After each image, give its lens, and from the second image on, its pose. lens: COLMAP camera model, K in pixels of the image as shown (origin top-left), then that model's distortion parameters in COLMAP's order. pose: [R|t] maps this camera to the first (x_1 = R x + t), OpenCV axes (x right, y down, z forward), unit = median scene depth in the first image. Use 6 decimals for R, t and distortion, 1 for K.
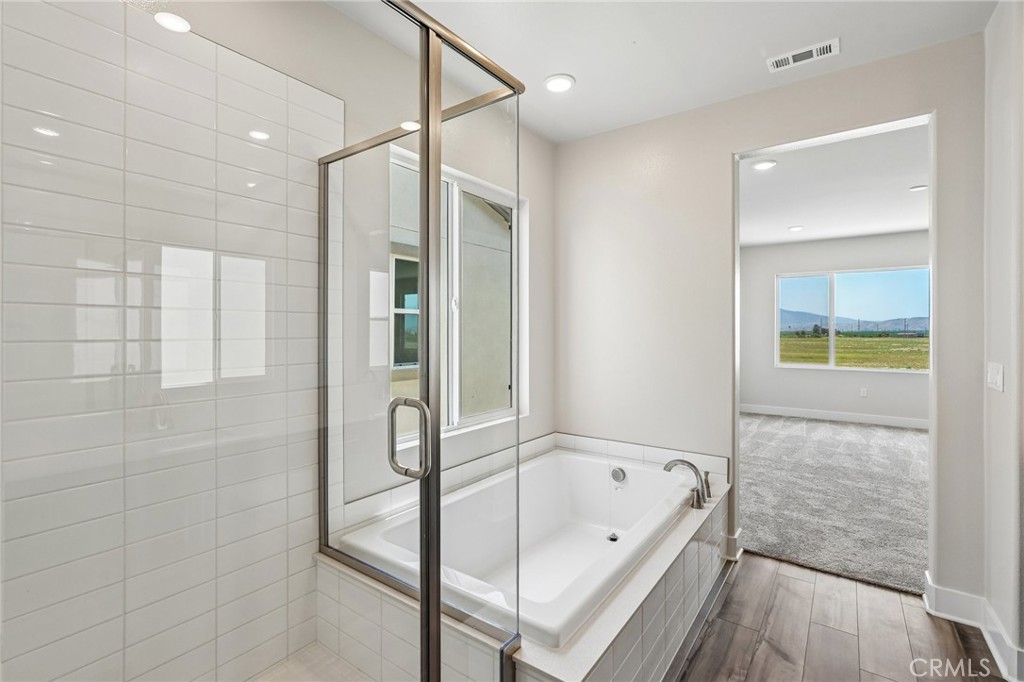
lens RADIAL K [[463.3, 0, 514.6], [0, 463.3, 328.6], [0, 0, 1]] dist [-0.001470, 0.000265]
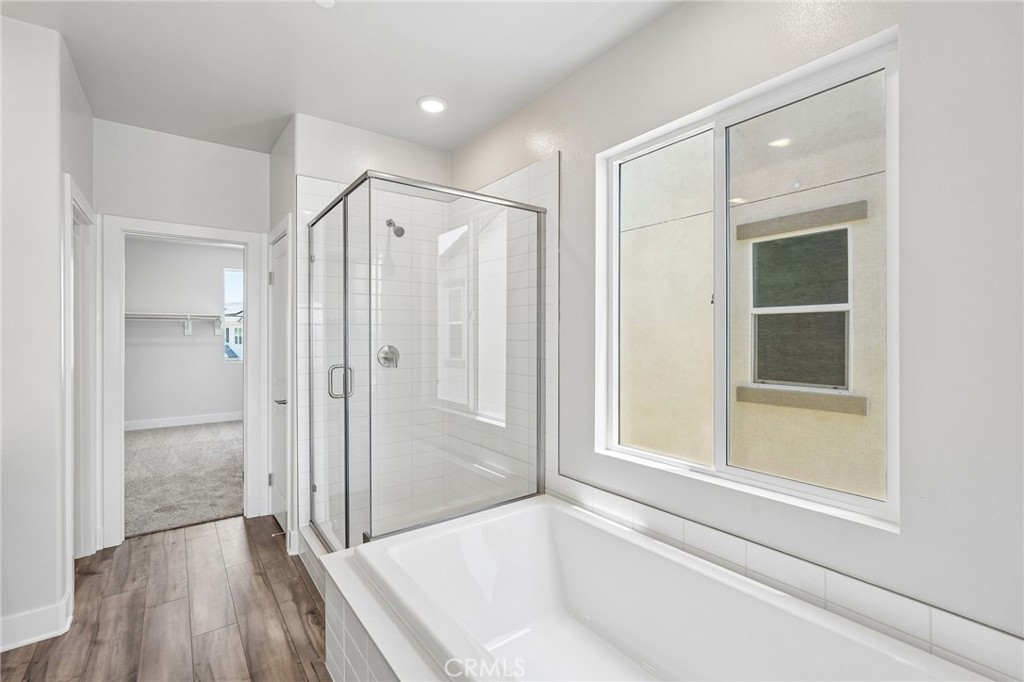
lens RADIAL K [[455.1, 0, 509.3], [0, 455.1, 335.1], [0, 0, 1]] dist [-0.000564, 0.000368]
pose [[-0.292959, 0.001905, -0.956123, 0.485819], [0.002444, 0.999996, 0.001243, 0.001010], [0.956122, -0.001973, -0.292962, 0.704986]]
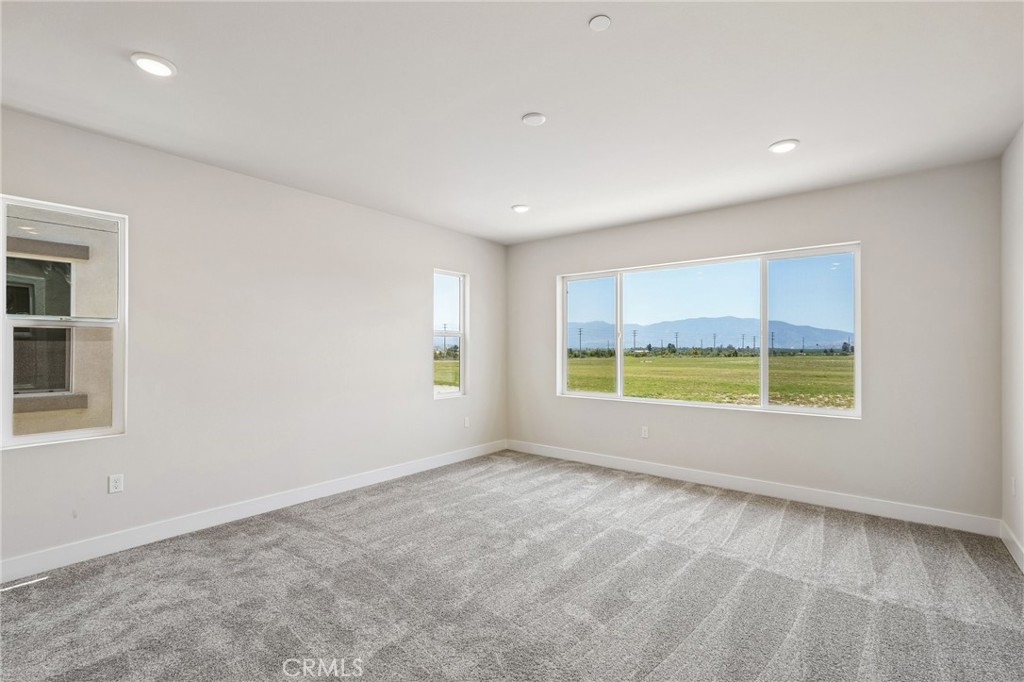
lens RADIAL K [[459.0, 0, 515.8], [0, 459.0, 348.0], [0, 0, 1]] dist [-0.000135, 0.000735]
pose [[0.998700, 0.001970, -0.050931, 0.559212], [-0.001737, 0.999988, 0.004624, -0.000915], [0.050940, -0.004529, 0.998691, 0.243277]]
